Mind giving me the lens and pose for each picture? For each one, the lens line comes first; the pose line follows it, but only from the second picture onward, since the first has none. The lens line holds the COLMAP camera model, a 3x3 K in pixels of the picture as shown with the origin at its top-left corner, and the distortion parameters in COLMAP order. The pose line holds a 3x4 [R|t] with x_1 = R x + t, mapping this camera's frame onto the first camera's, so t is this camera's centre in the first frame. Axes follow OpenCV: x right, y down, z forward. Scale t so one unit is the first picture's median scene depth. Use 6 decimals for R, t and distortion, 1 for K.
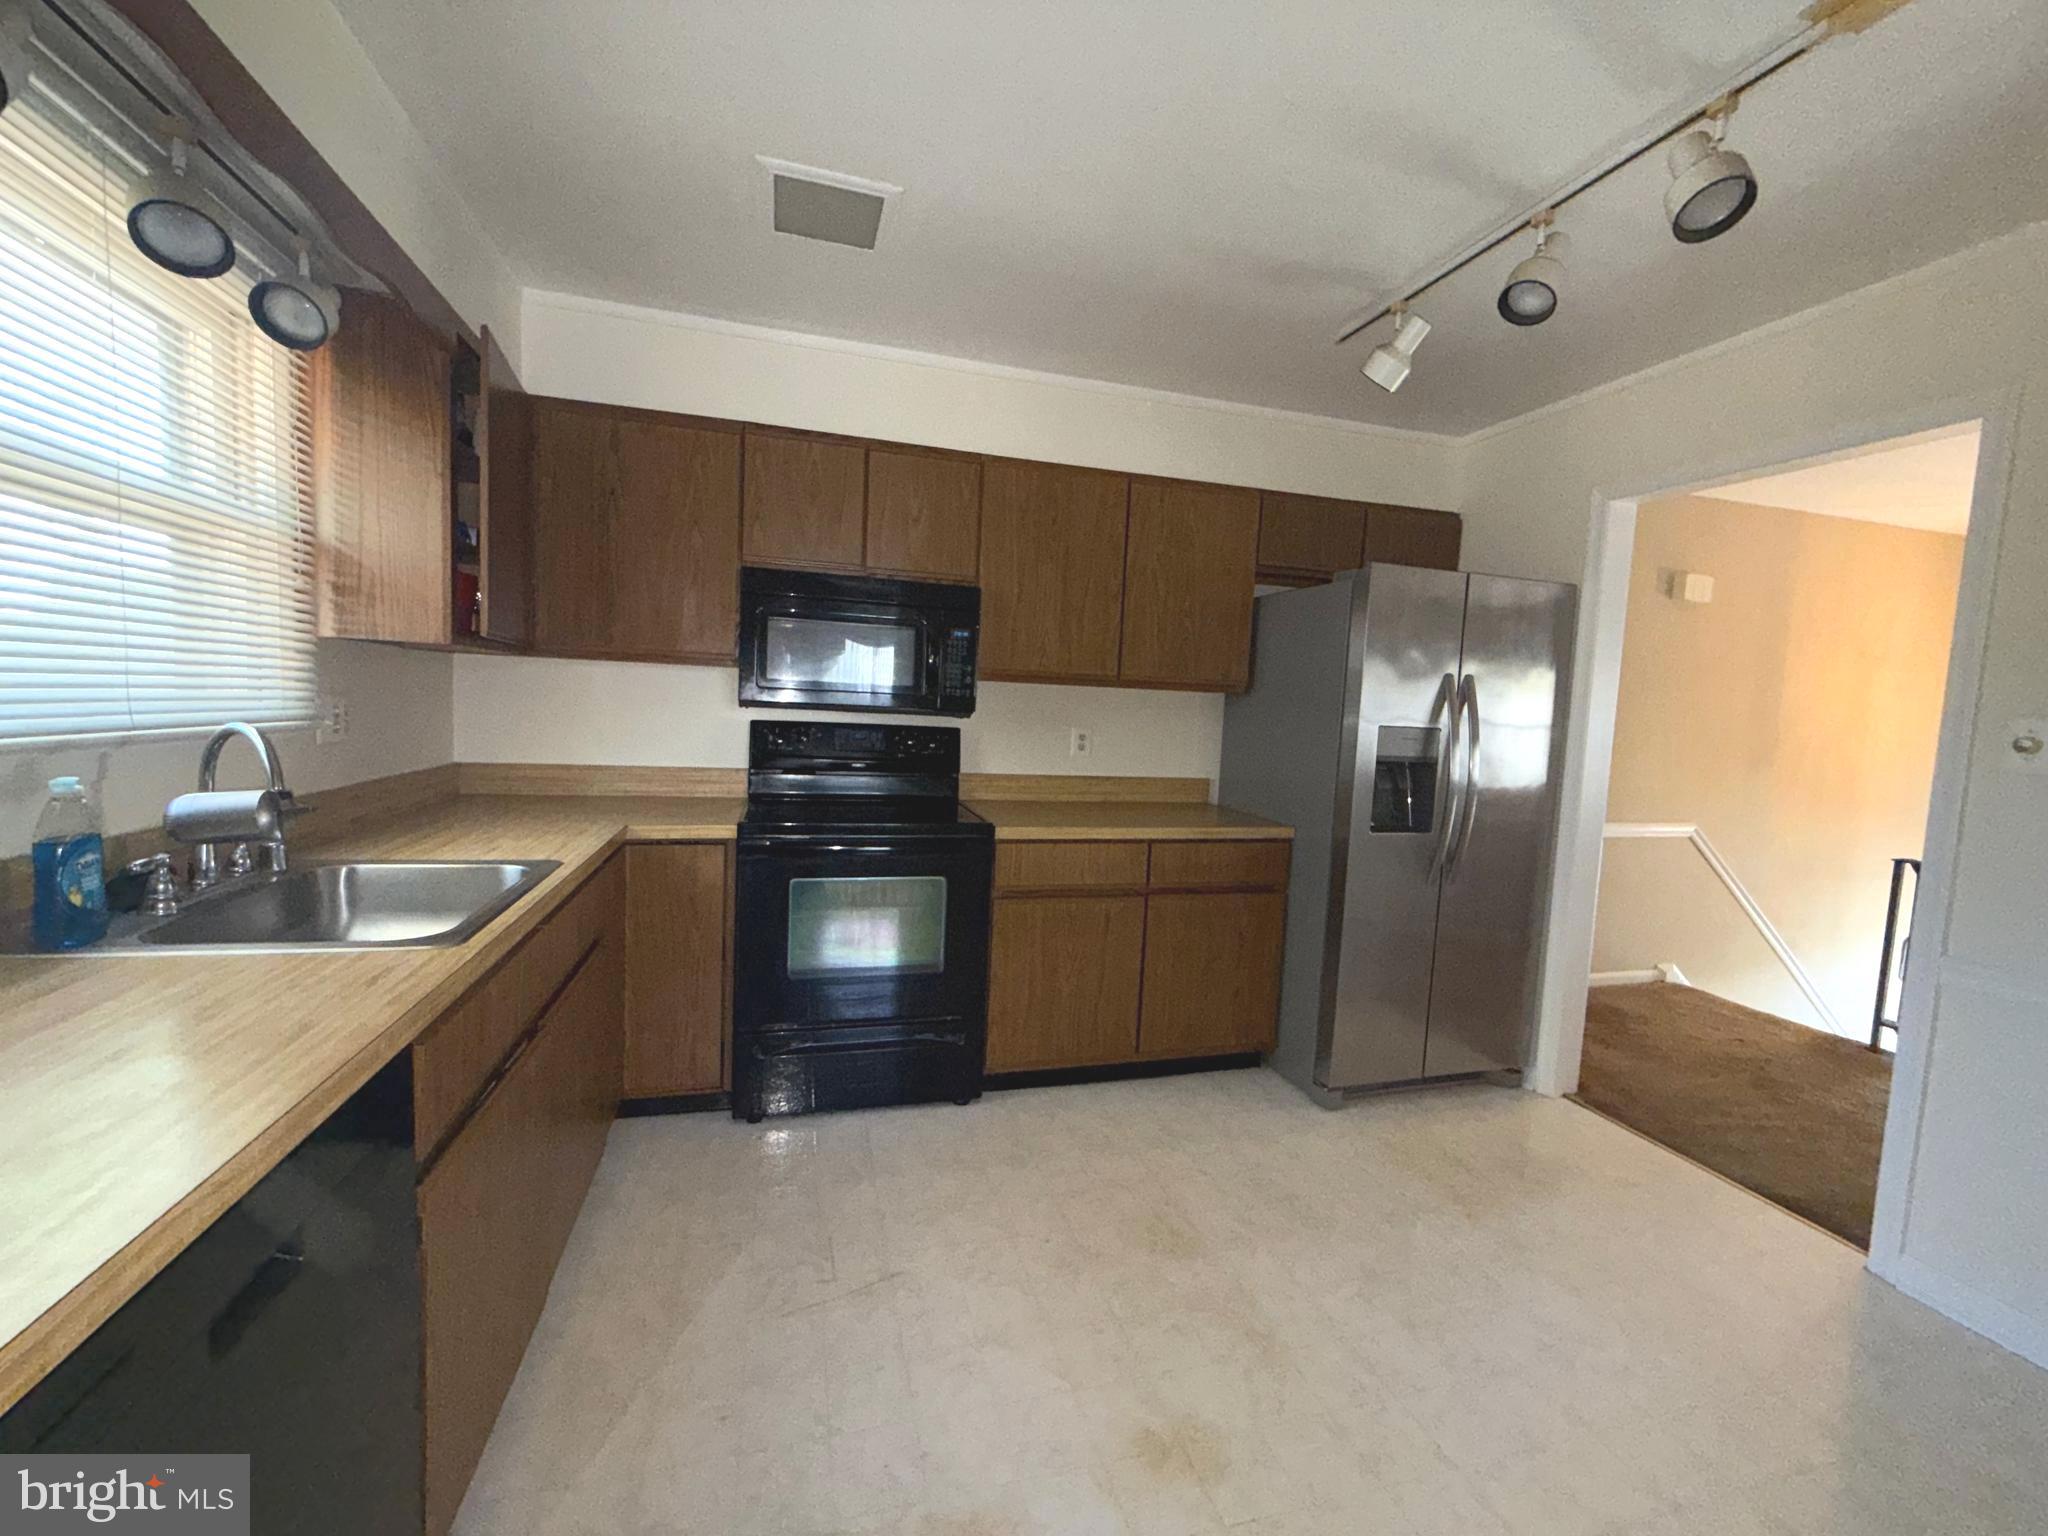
lens RADIAL K [[815.0, 0, 1017.1], [0, 815.0, 769.3], [0, 0, 1]] dist [-0.001750, -0.000547]
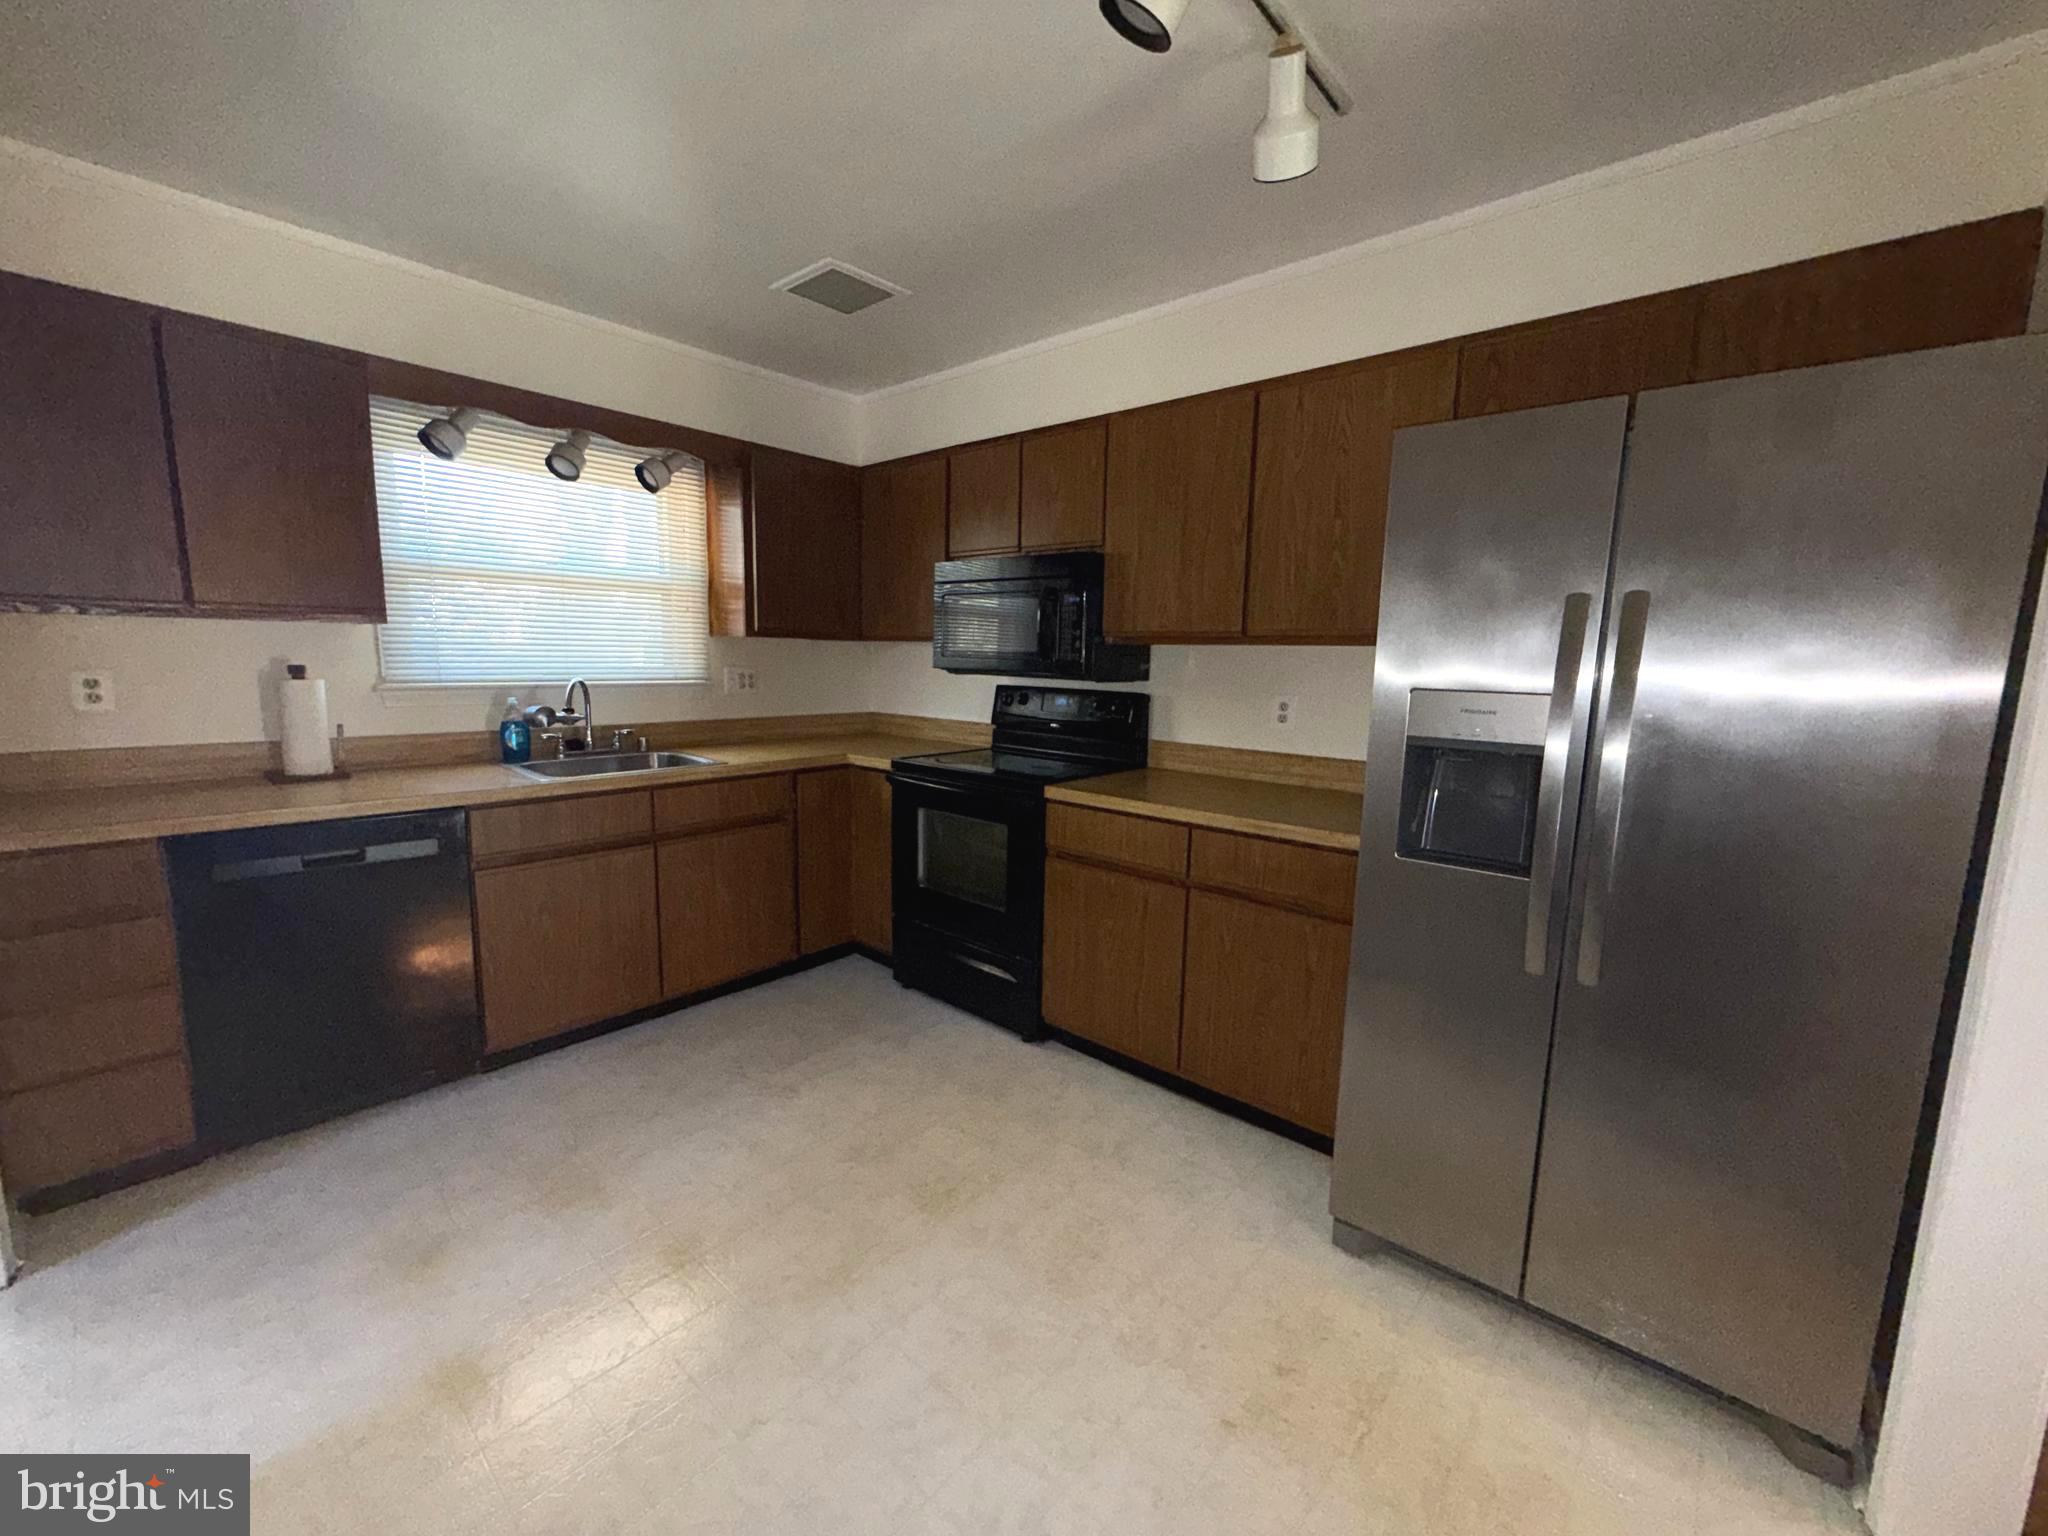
lens RADIAL K [[815.0, 0, 1017.1], [0, 815.0, 769.3], [0, 0, 1]] dist [-0.001750, -0.000547]
pose [[0.547856, 0.085371, -0.832205, 0.766498], [-0.064725, 0.996123, 0.059576, -0.009054], [0.834065, 0.021225, 0.551258, 0.376972]]
